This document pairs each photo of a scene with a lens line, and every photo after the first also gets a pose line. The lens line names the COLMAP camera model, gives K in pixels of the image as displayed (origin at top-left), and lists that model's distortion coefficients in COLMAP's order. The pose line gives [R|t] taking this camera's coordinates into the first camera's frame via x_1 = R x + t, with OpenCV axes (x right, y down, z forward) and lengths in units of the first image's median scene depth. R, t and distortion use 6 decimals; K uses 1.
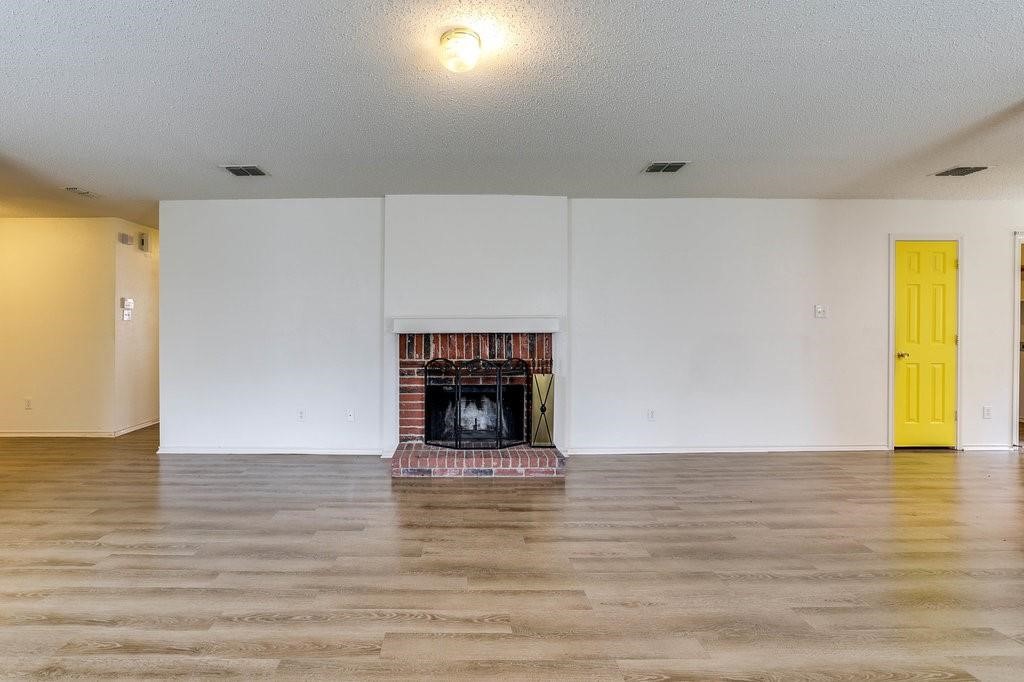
lens RADIAL K [[460.7, 0, 461.4], [0, 460.7, 325.6], [0, 0, 1]] dist [-0.021828, 0.005964]
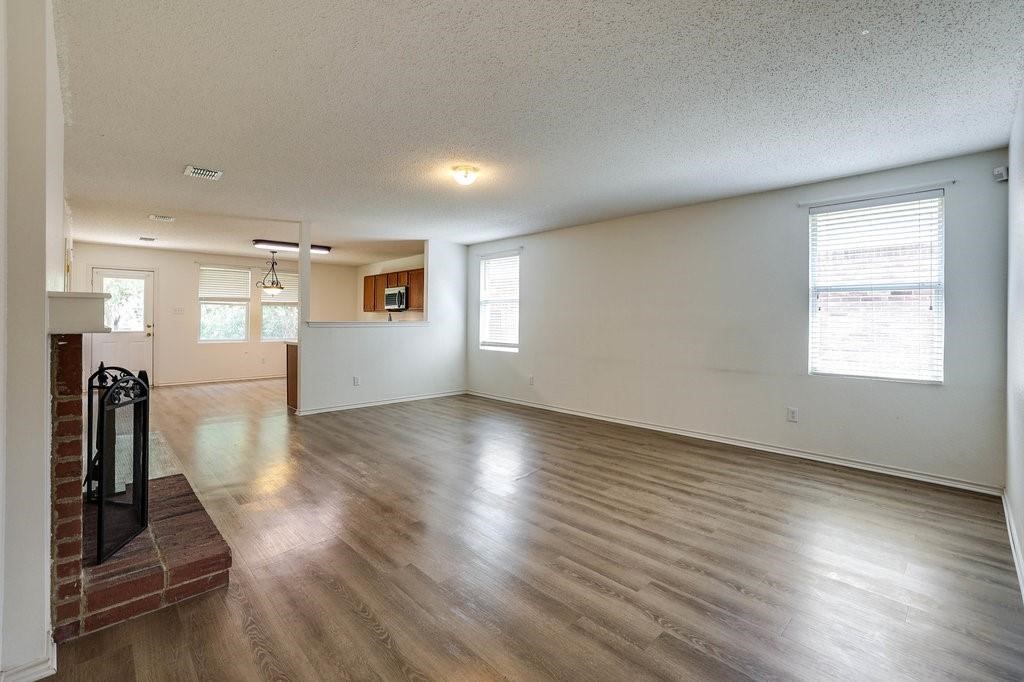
lens RADIAL K [[460.7, 0, 500.0], [0, 460.7, 323.4], [0, 0, 1]] dist [-0.021828, 0.005964]
pose [[-0.678525, -0.007909, 0.734535, -0.694490], [-0.008959, 0.999957, 0.002492, 0.004420], [-0.734523, -0.004890, -0.678566, 1.007126]]
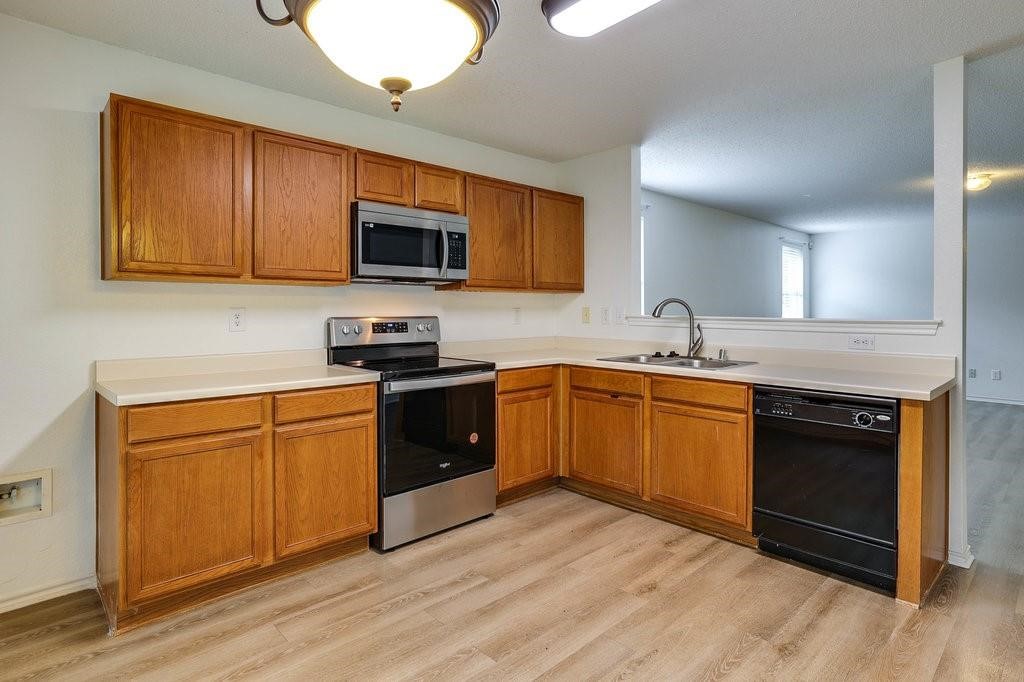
lens RADIAL K [[549.6, 0, 521.7], [0, 549.6, 315.3], [0, 0, 1]] dist [-0.007608, 0.002673]
pose [[-0.708341, 0.007736, -0.705828, 1.522792], [0.003524, 0.999966, 0.007424, -0.003999], [0.705862, 0.002771, -0.708344, 0.614205]]
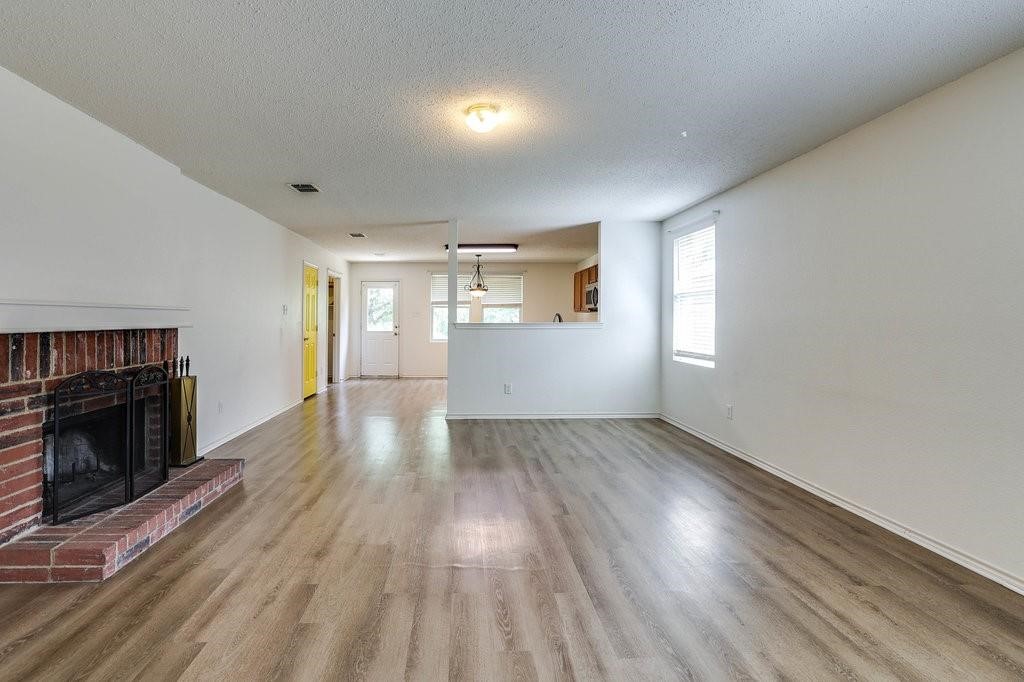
lens RADIAL K [[460.7, 0, 454.8], [0, 460.7, 325.0], [0, 0, 1]] dist [-0.021828, 0.005964]
pose [[0.002448, -0.010056, 0.999946, -0.633405], [-0.005485, 0.999934, 0.010070, -0.000252], [-0.999982, -0.005509, 0.002393, 0.494945]]
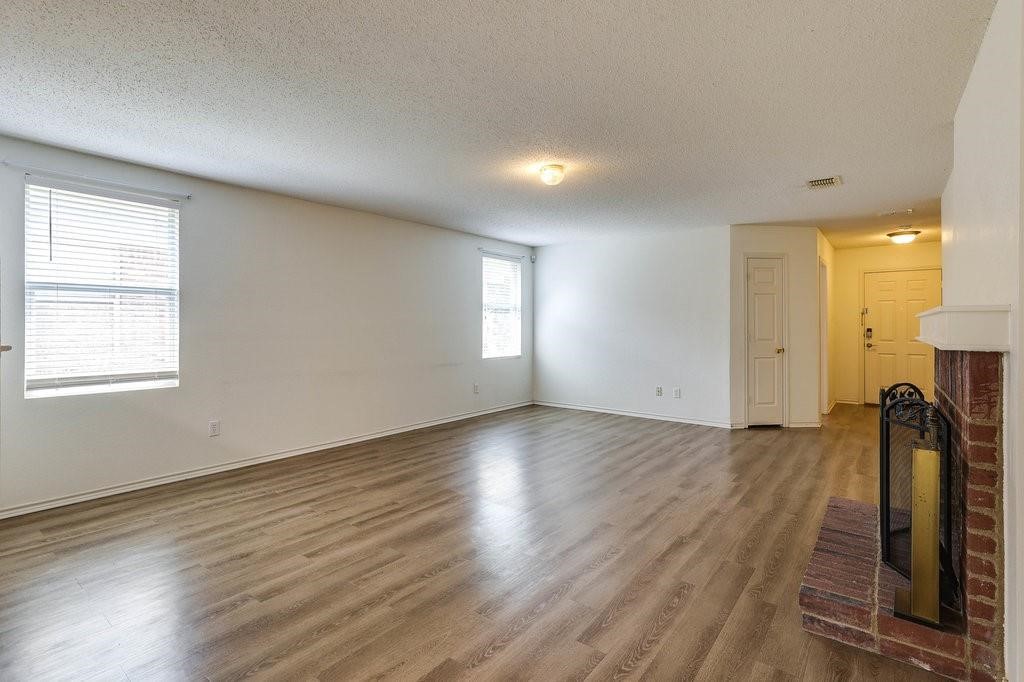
lens RADIAL K [[483.9, 0, 519.3], [0, 483.9, 333.3], [0, 0, 1]] dist [-0.004433, 0.002044]
pose [[-0.600851, 0.014805, -0.799224, 0.732605], [0.002619, 0.999860, 0.016553, -0.005812], [0.799357, 0.007853, -0.600805, 0.940433]]
